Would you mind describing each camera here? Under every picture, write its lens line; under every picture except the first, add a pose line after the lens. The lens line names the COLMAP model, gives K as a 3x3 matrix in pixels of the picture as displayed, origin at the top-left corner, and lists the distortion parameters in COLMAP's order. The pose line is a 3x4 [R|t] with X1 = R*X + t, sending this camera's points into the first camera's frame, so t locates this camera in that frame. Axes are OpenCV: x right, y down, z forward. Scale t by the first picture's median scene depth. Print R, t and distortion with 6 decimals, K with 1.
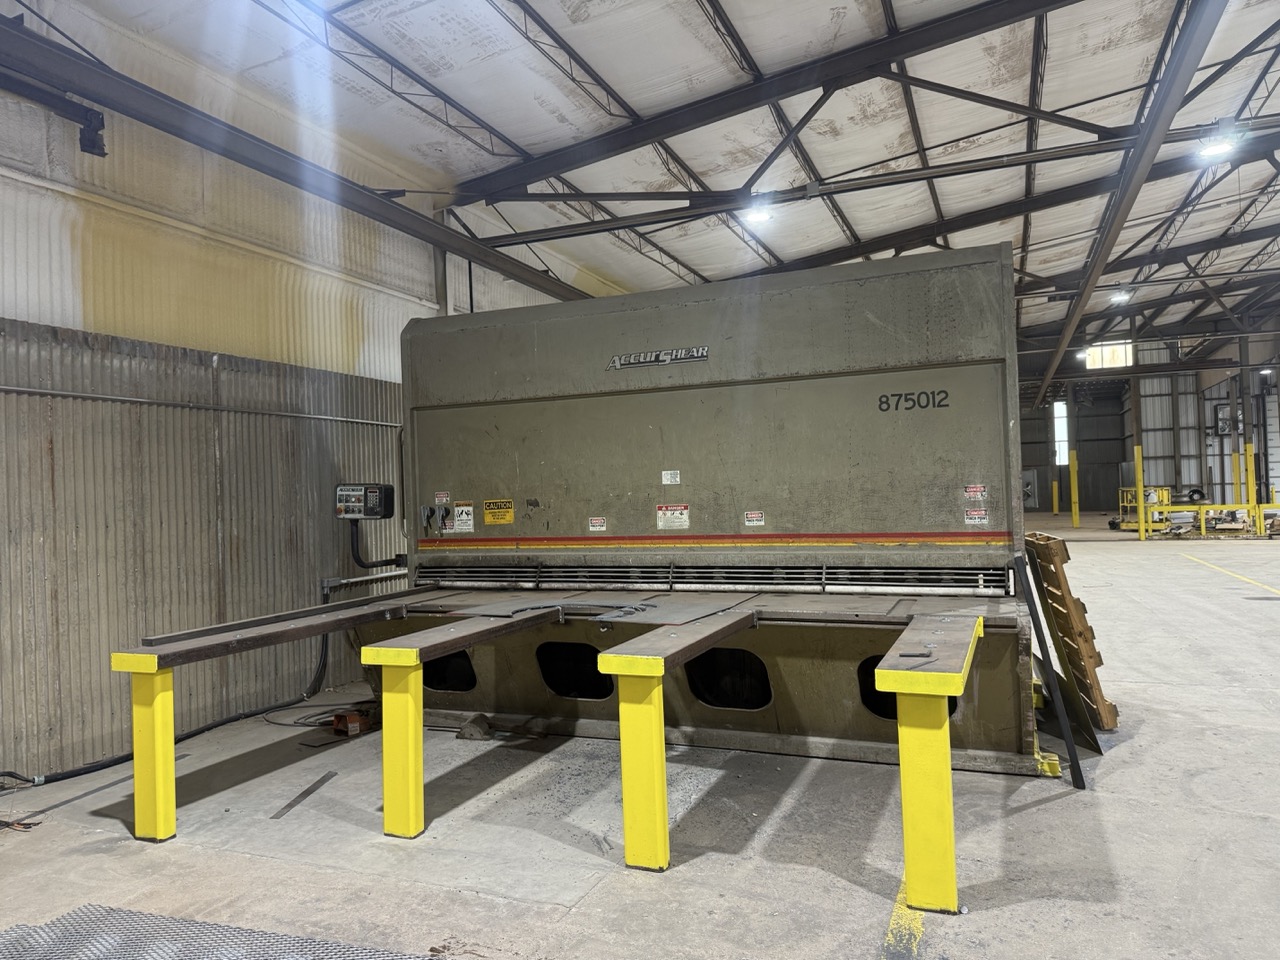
lens RADIAL K [[895.7, 0, 642.4], [0, 895.7, 498.1], [0, 0, 1]] dist [0.131025, -0.225631]
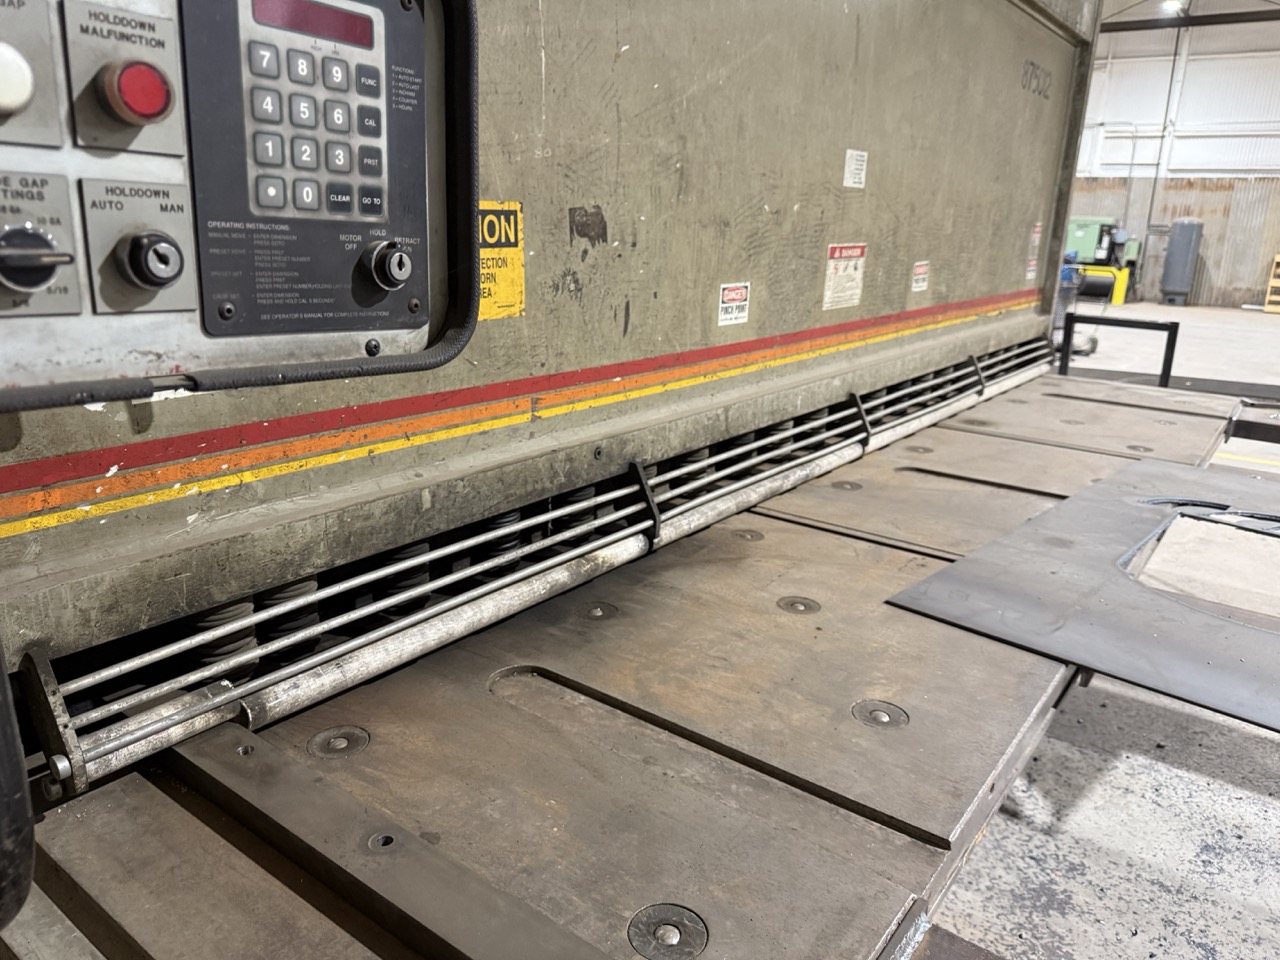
lens RADIAL K [[895.7, 0, 642.4], [0, 895.7, 498.1], [0, 0, 1]] dist [0.131025, -0.225631]
pose [[0.248953, -0.249444, 0.935842, -0.402366], [-0.031472, 0.963670, 0.265234, 0.012532], [-0.968004, -0.095483, 0.232058, 1.019892]]
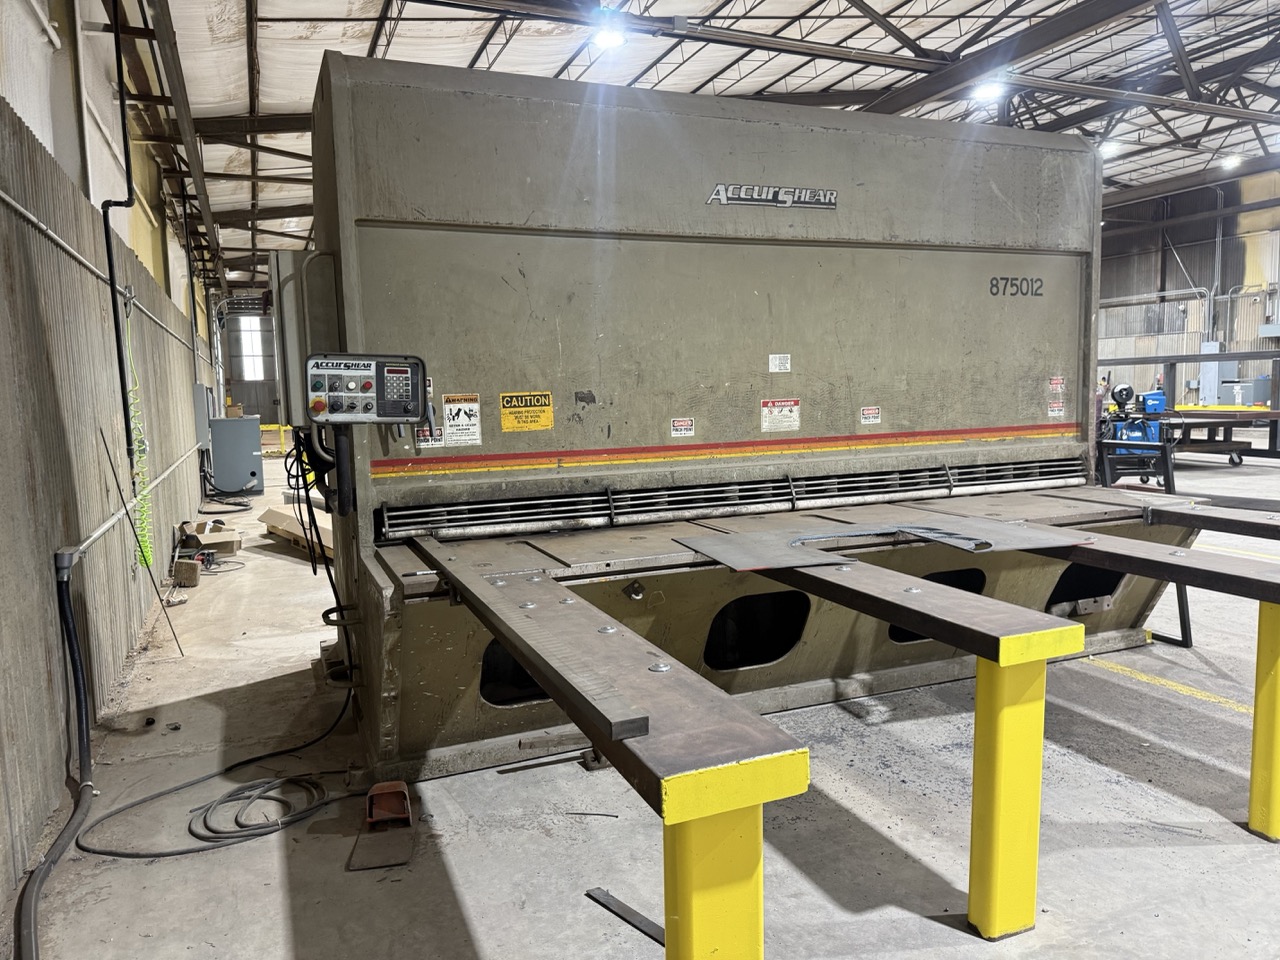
lens RADIAL K [[883.9, 0, 641.9], [0, 883.9, 499.8], [0, 0, 1]] dist [0.135738, -0.212160]
pose [[0.703259, -0.072566, 0.707220, -0.615015], [0.005840, 0.995333, 0.096321, 0.019840], [-0.710909, -0.063608, 0.700401, 0.566196]]
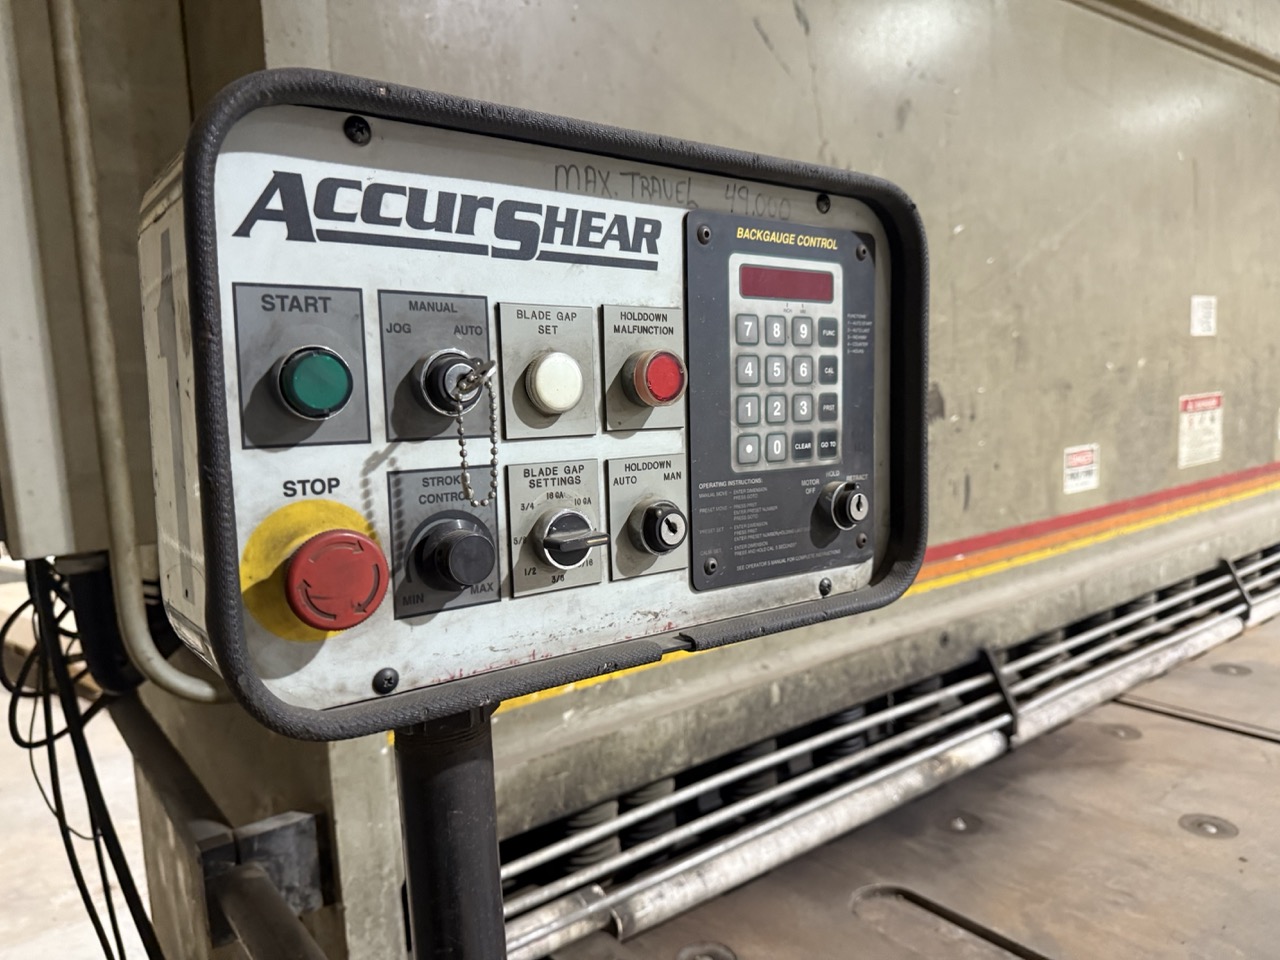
lens RADIAL K [[913.3, 0, 652.8], [0, 913.3, 502.1], [0, 0, 1]] dist [0.093532, -0.159417]
pose [[0.500182, -0.107988, 0.859160, -0.405362], [0.035184, 0.993909, 0.104441, 0.003993], [-0.865205, -0.022011, 0.500935, 1.040055]]
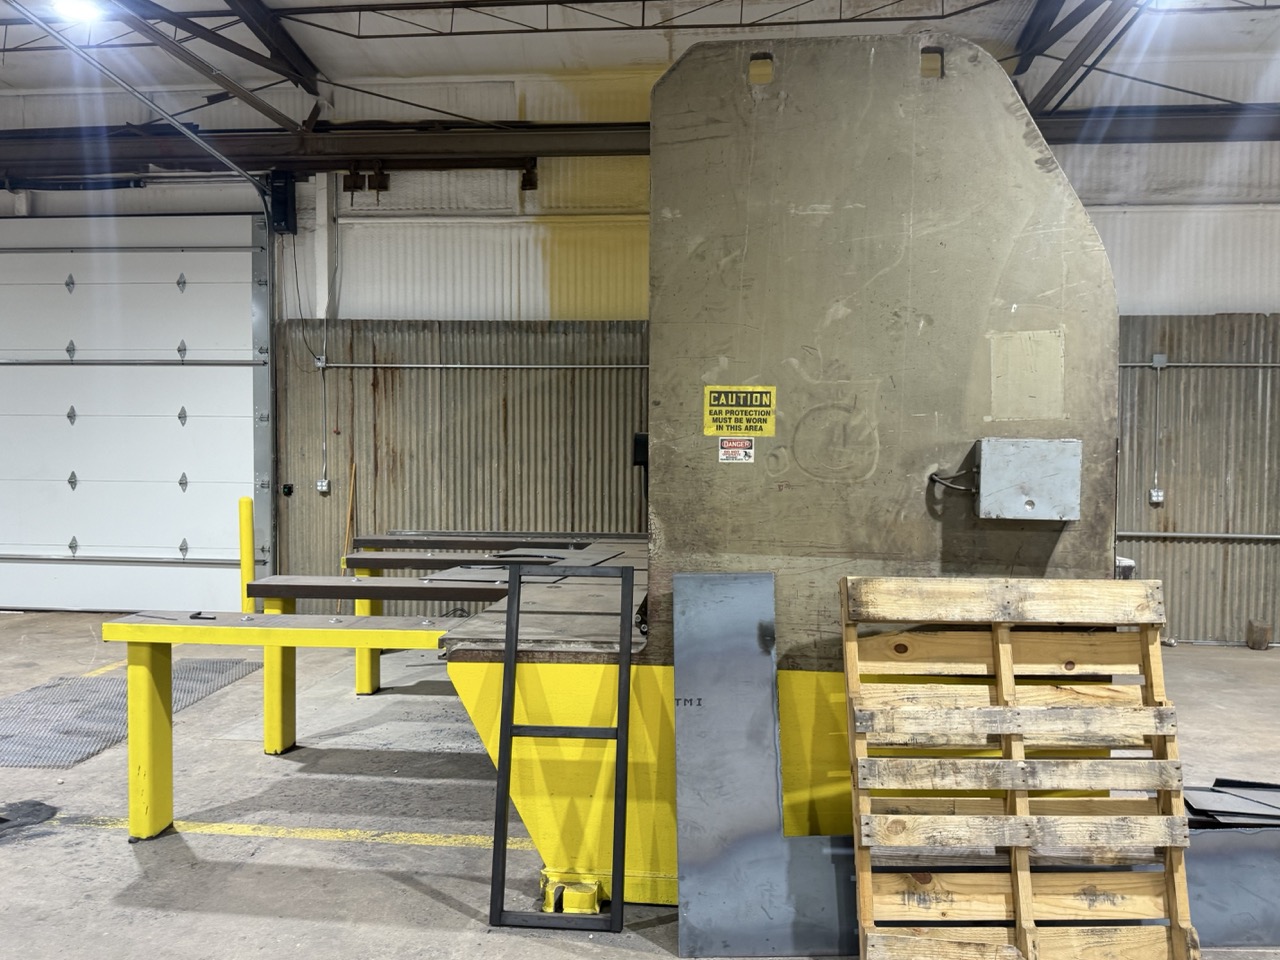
lens RADIAL K [[1010.2, 0, 618.8], [0, 1010.2, 485.6], [0, 0, 1]] dist [0.140604, -0.260250]
pose [[0.259648, 0.075889, -0.962717, 0.958416], [-0.016166, 0.997109, 0.074240, -0.046077], [0.965568, -0.003713, 0.260125, 0.711839]]
